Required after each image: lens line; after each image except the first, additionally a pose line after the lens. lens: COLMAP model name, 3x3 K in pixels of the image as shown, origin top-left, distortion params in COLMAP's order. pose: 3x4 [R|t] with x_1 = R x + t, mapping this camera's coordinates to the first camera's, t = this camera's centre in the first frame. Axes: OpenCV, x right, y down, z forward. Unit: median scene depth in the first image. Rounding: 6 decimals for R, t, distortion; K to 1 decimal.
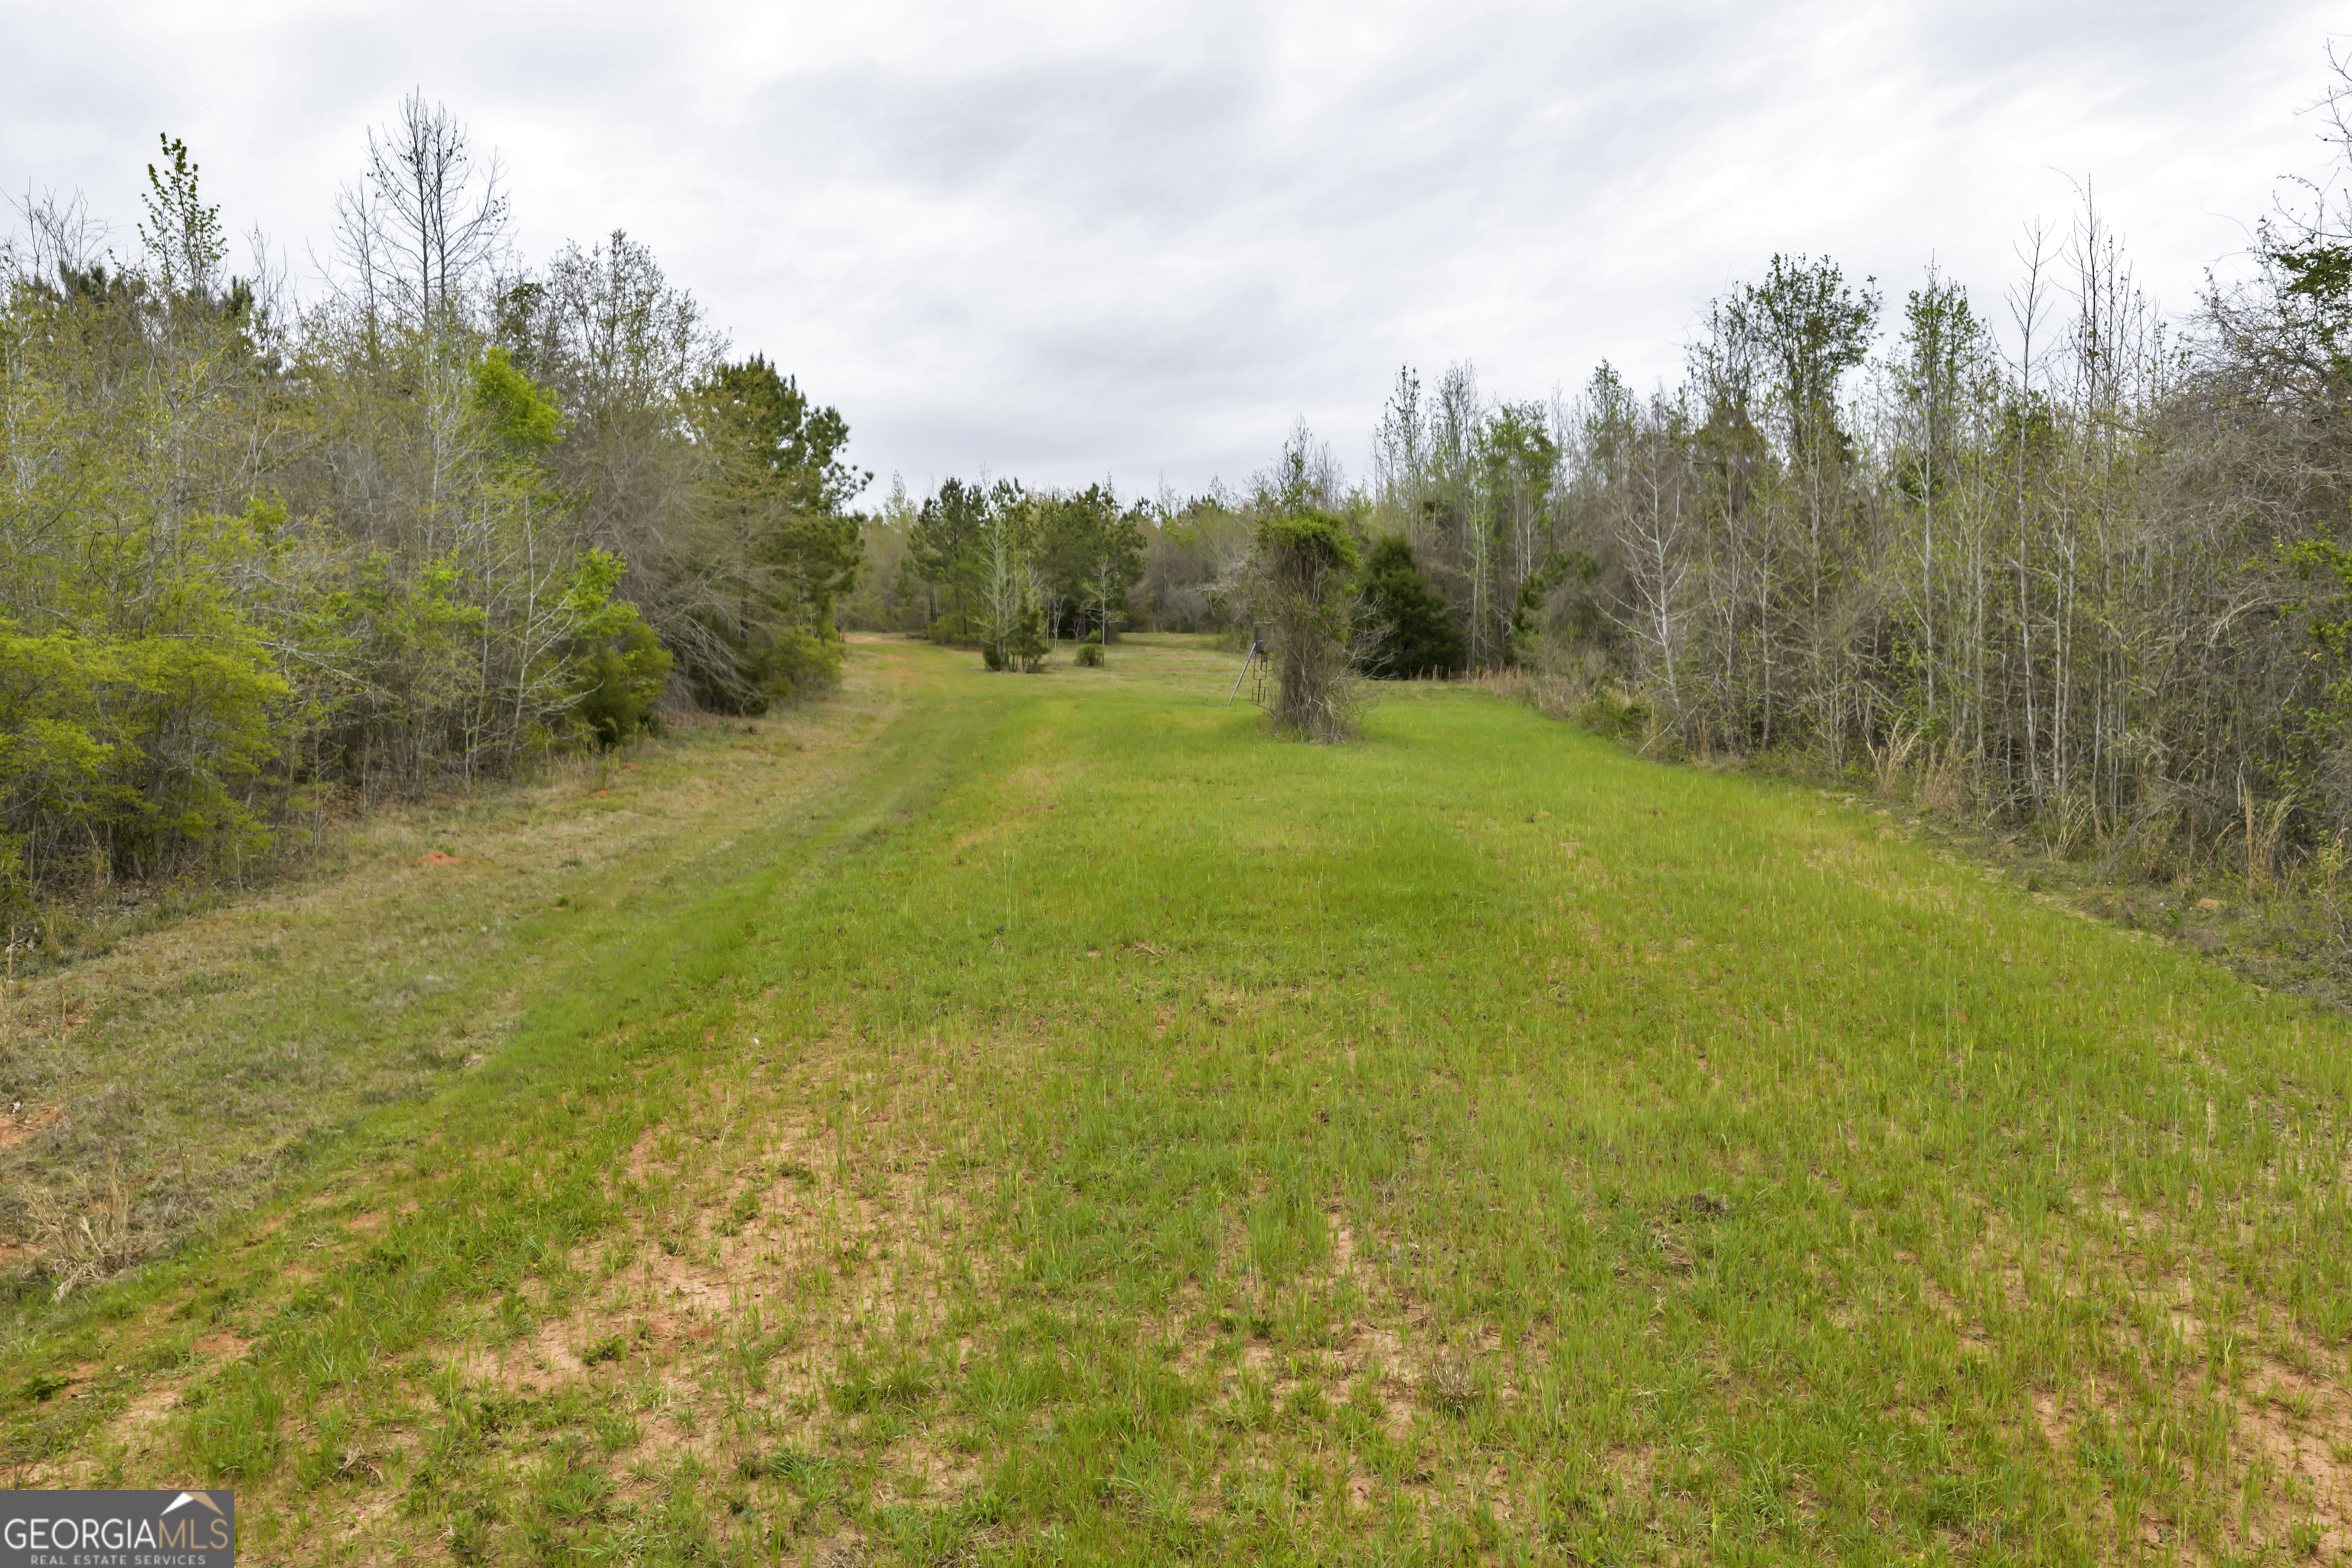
lens RADIAL K [[1939.6, 0, 1184.2], [0, 1939.6, 789.6], [0, 0, 1]] dist [0.038407, -0.089268]
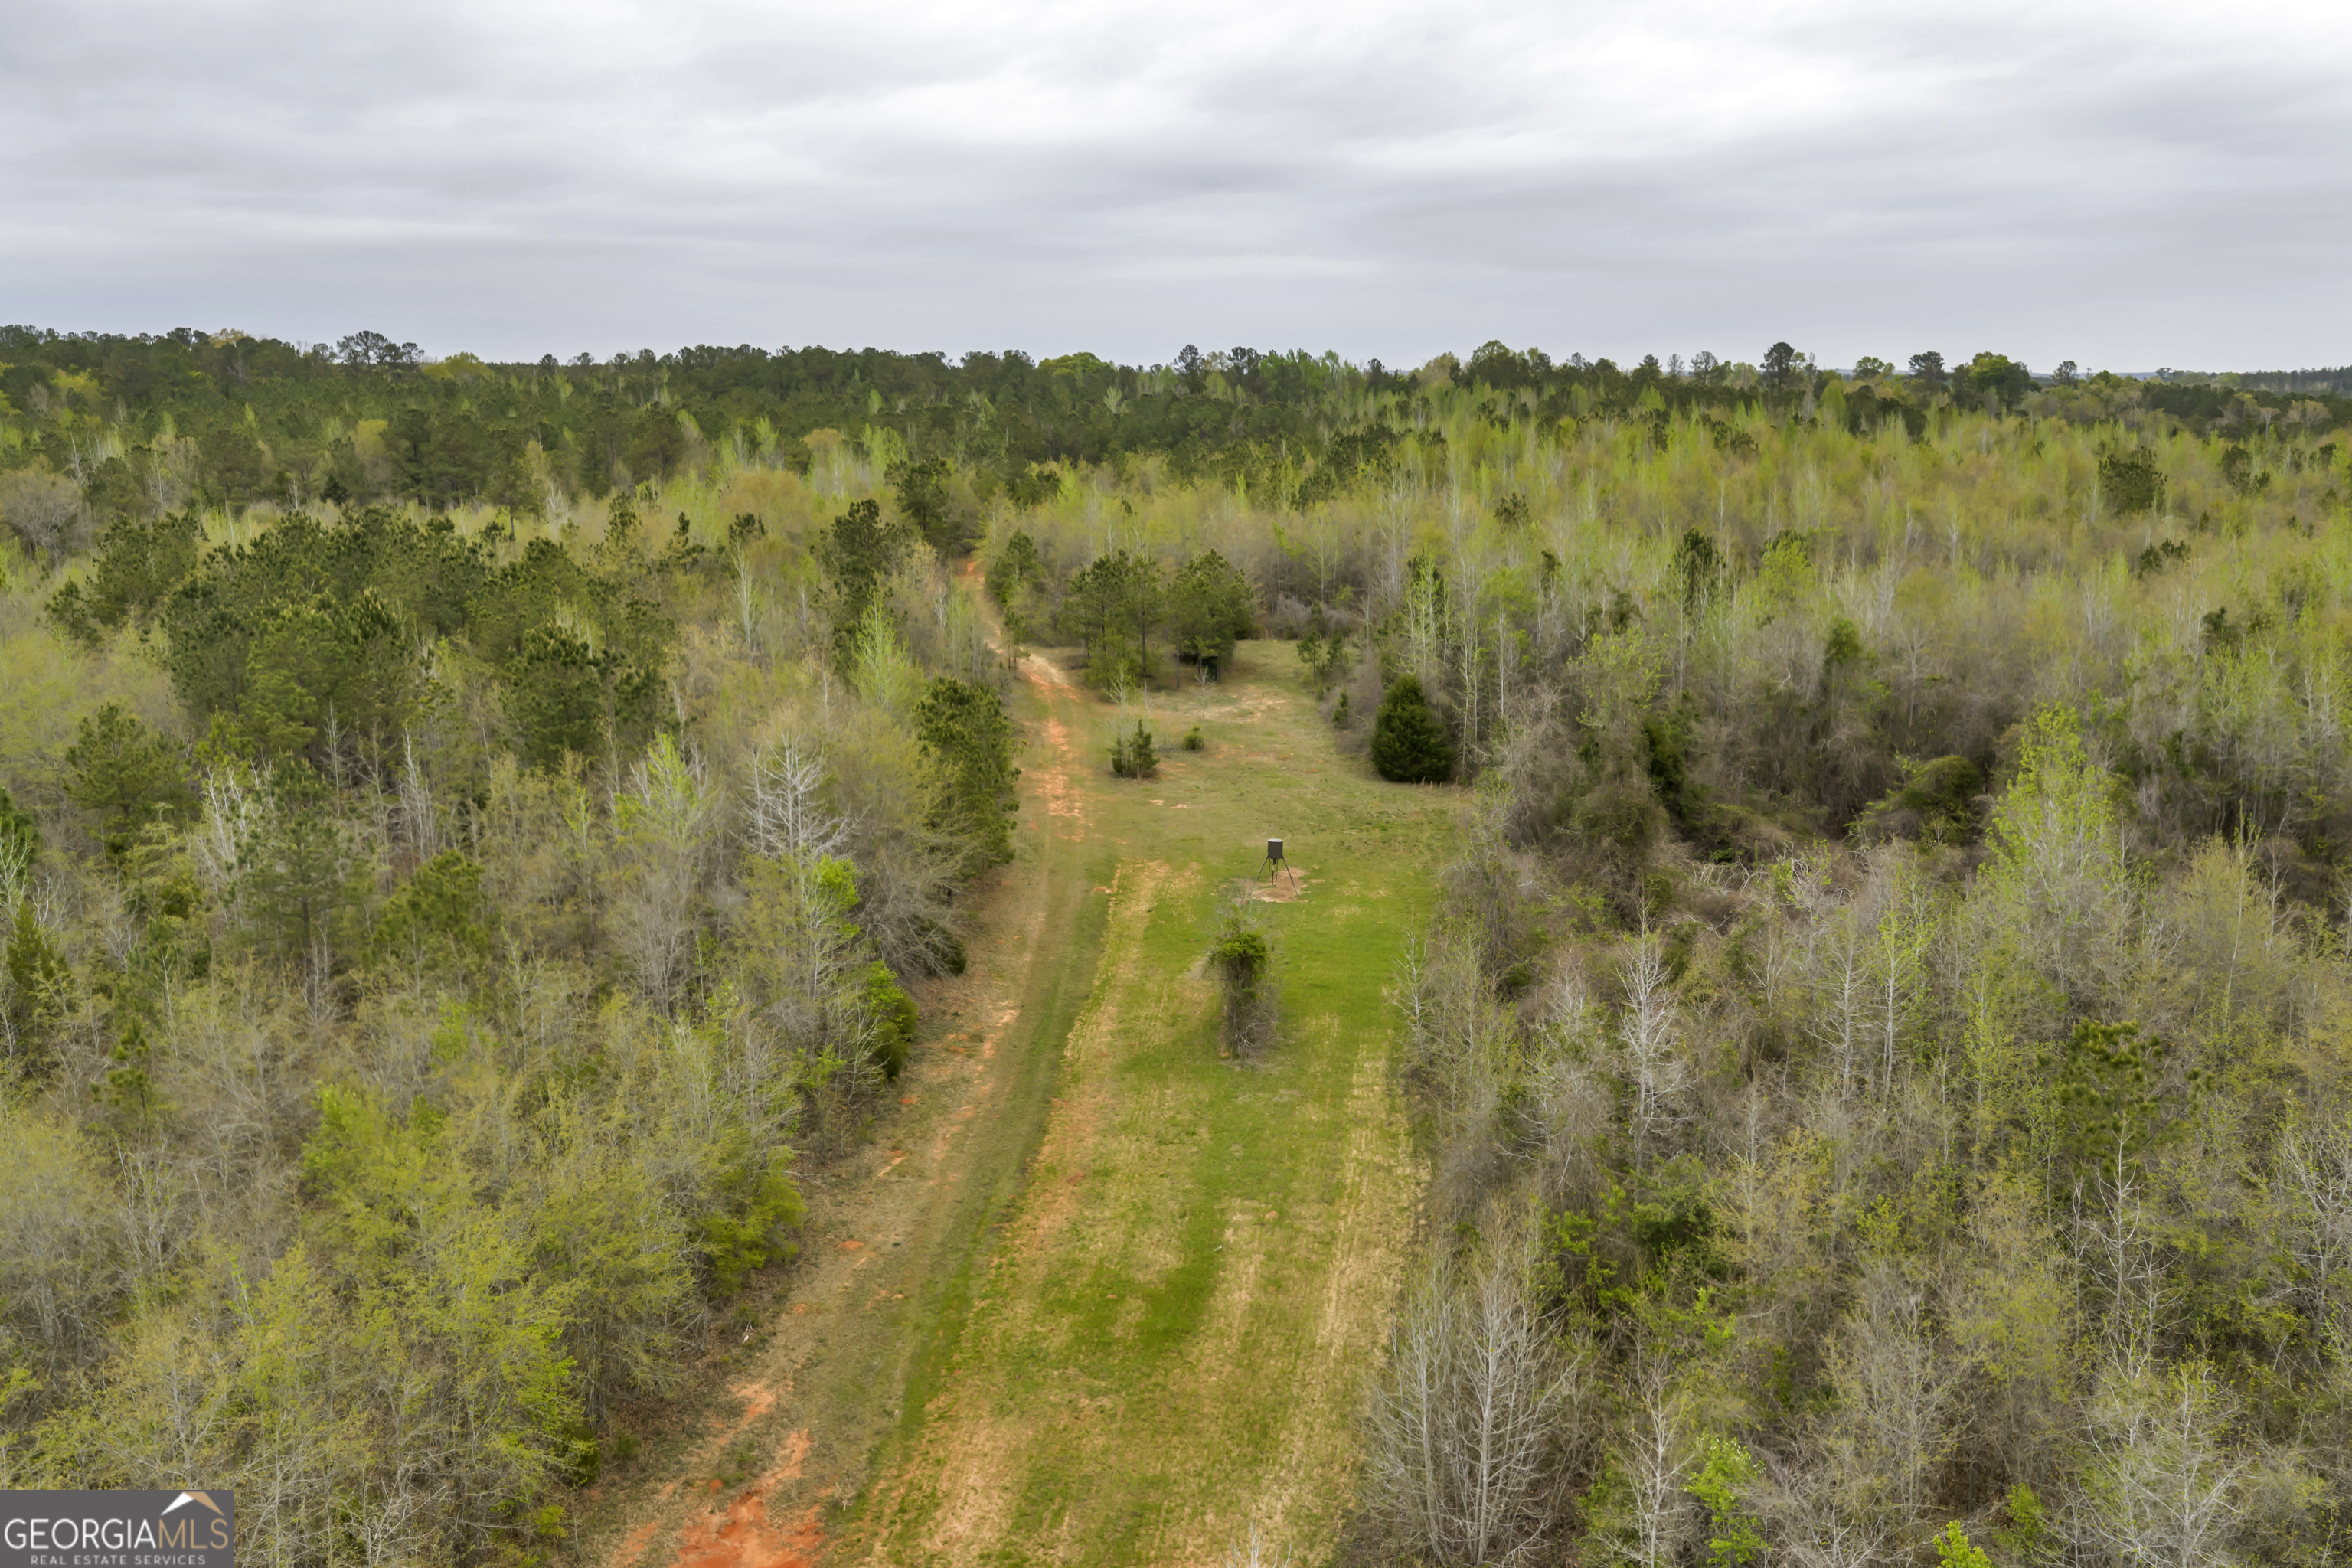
lens RADIAL K [[1939.6, 0, 1184.2], [0, 1939.6, 789.6], [0, 0, 1]] dist [0.038407, -0.089268]
pose [[0.995260, 0.023320, -0.094408, 0.087971], [-0.010292, 0.990629, 0.136193, -0.258196], [0.096699, -0.134576, 0.986174, -0.417657]]
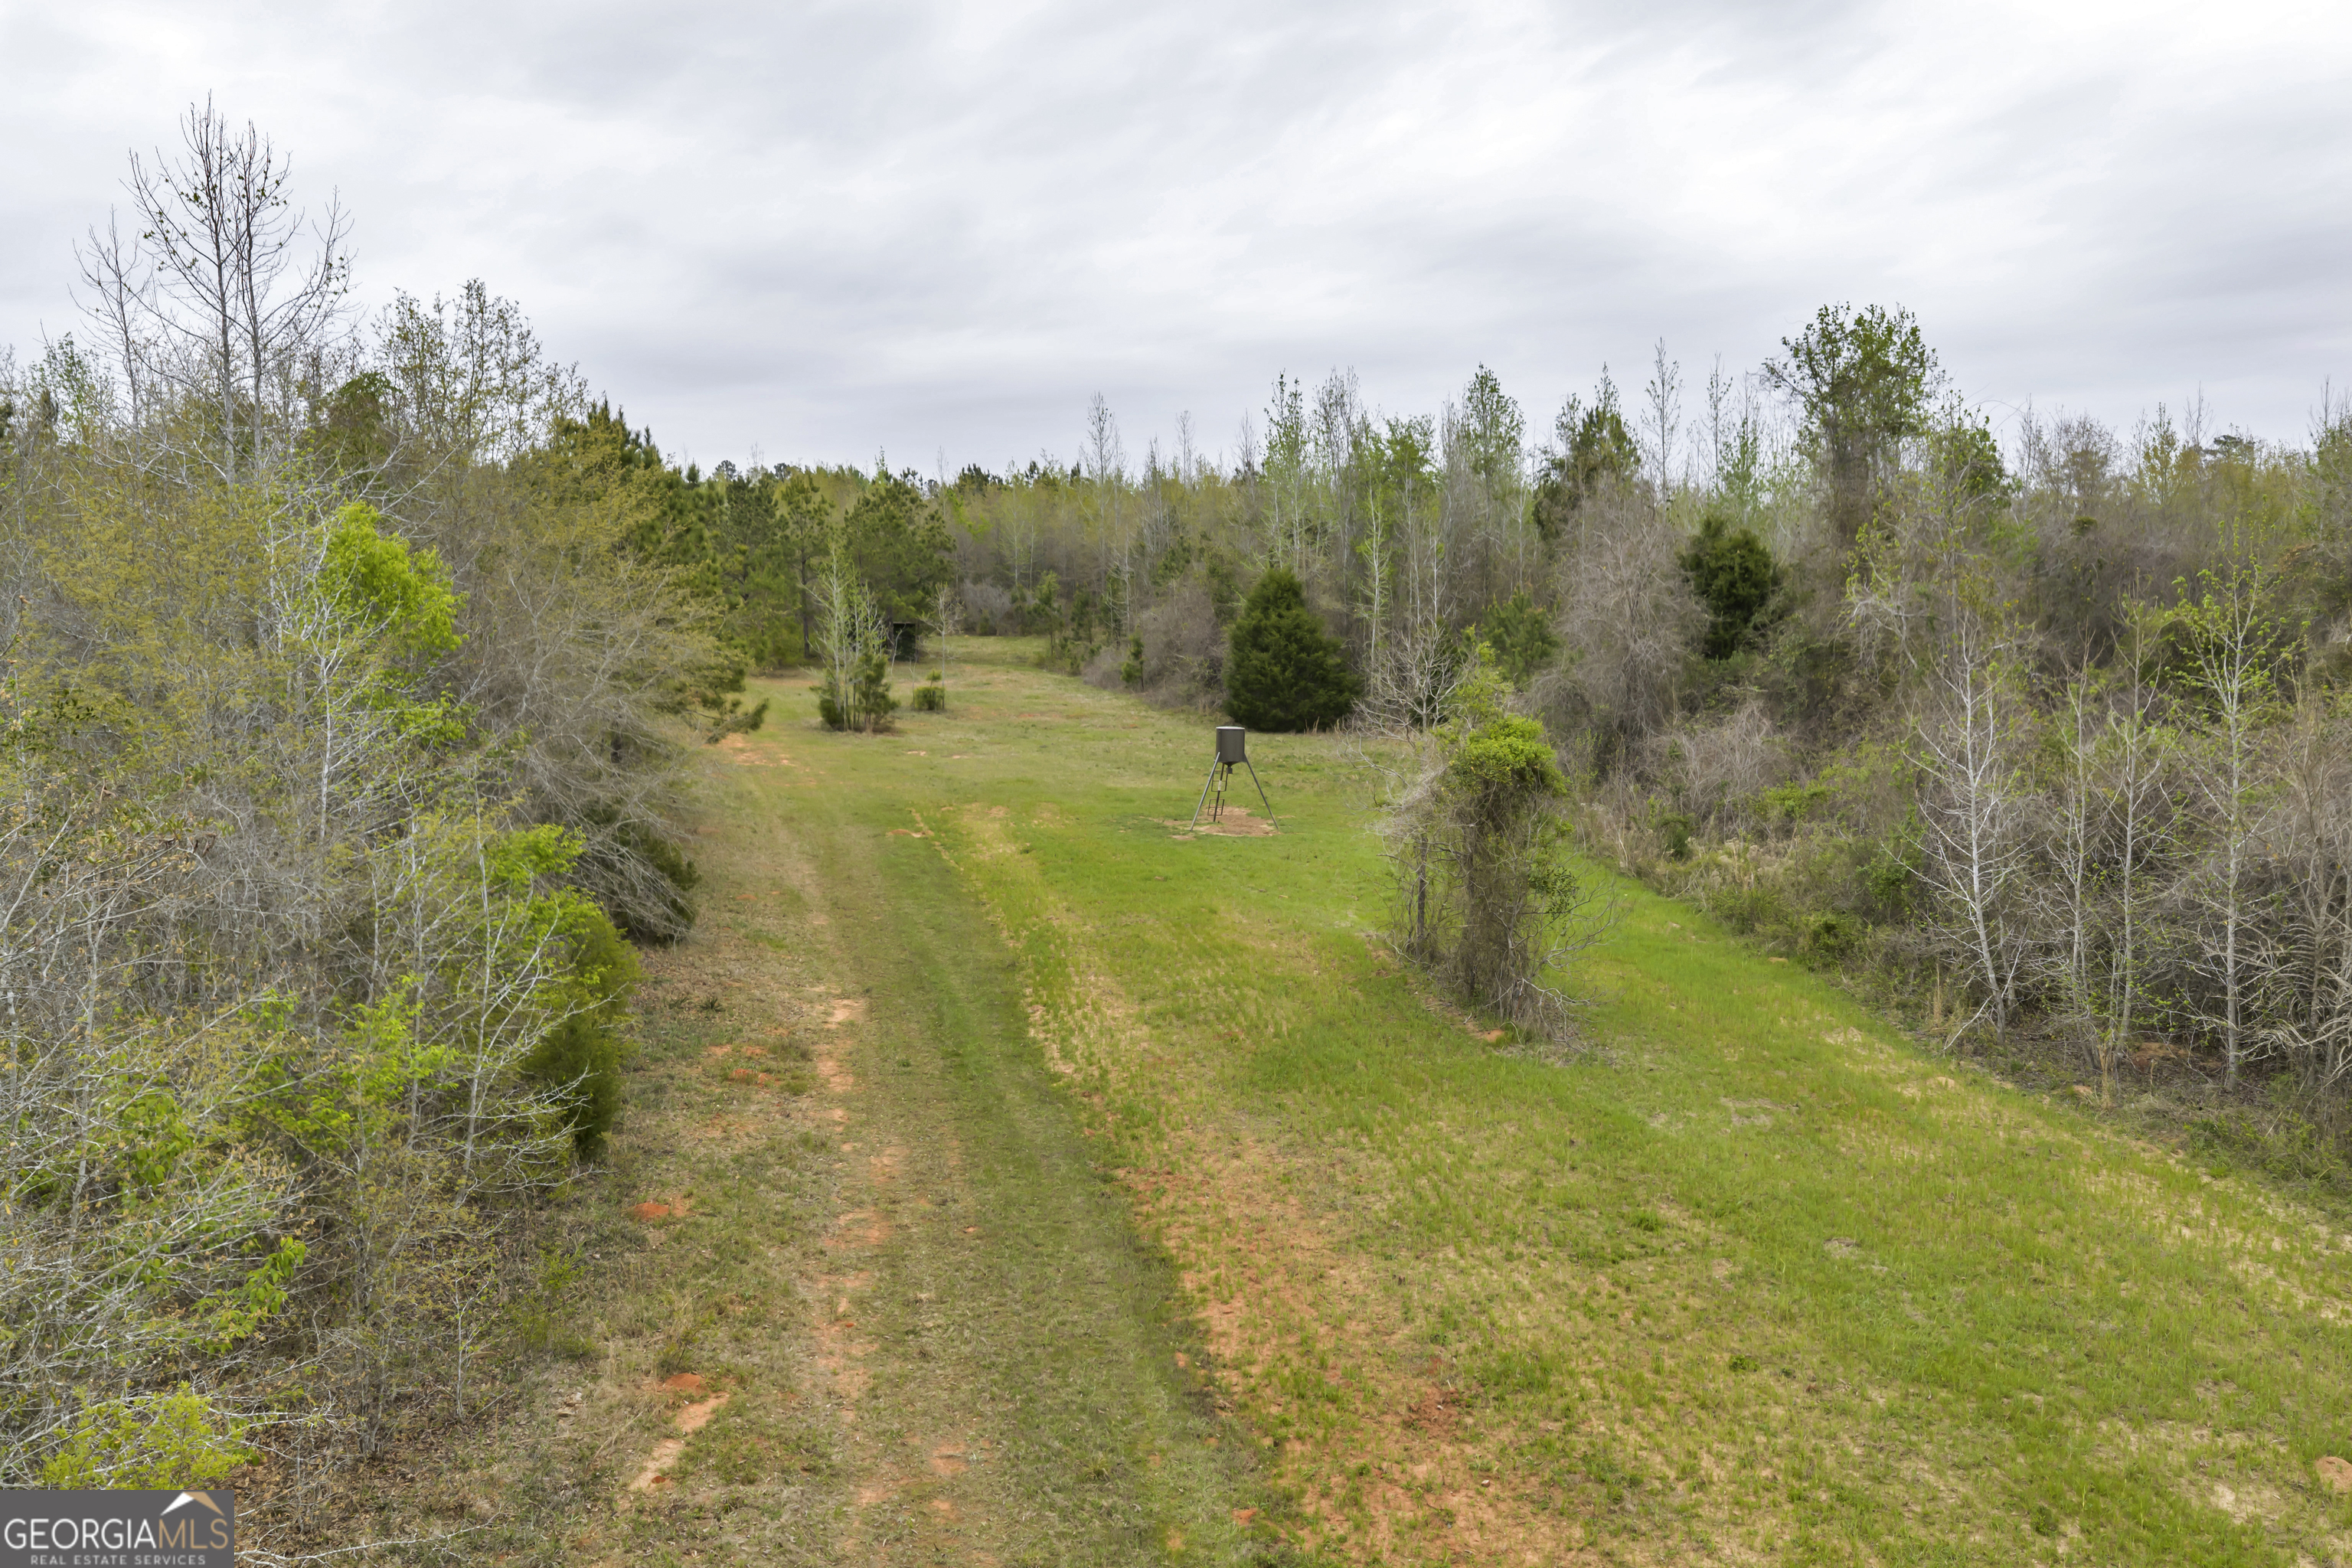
lens RADIAL K [[1942.6, 0, 1176.0], [0, 1942.6, 784.0], [0, 0, 1]] dist [-0.009909, -0.010000]
pose [[0.988691, -0.016543, 0.149052, -0.080611], [0.011666, 0.999369, 0.033537, -0.068342], [-0.149513, -0.031419, 0.988260, 0.135118]]
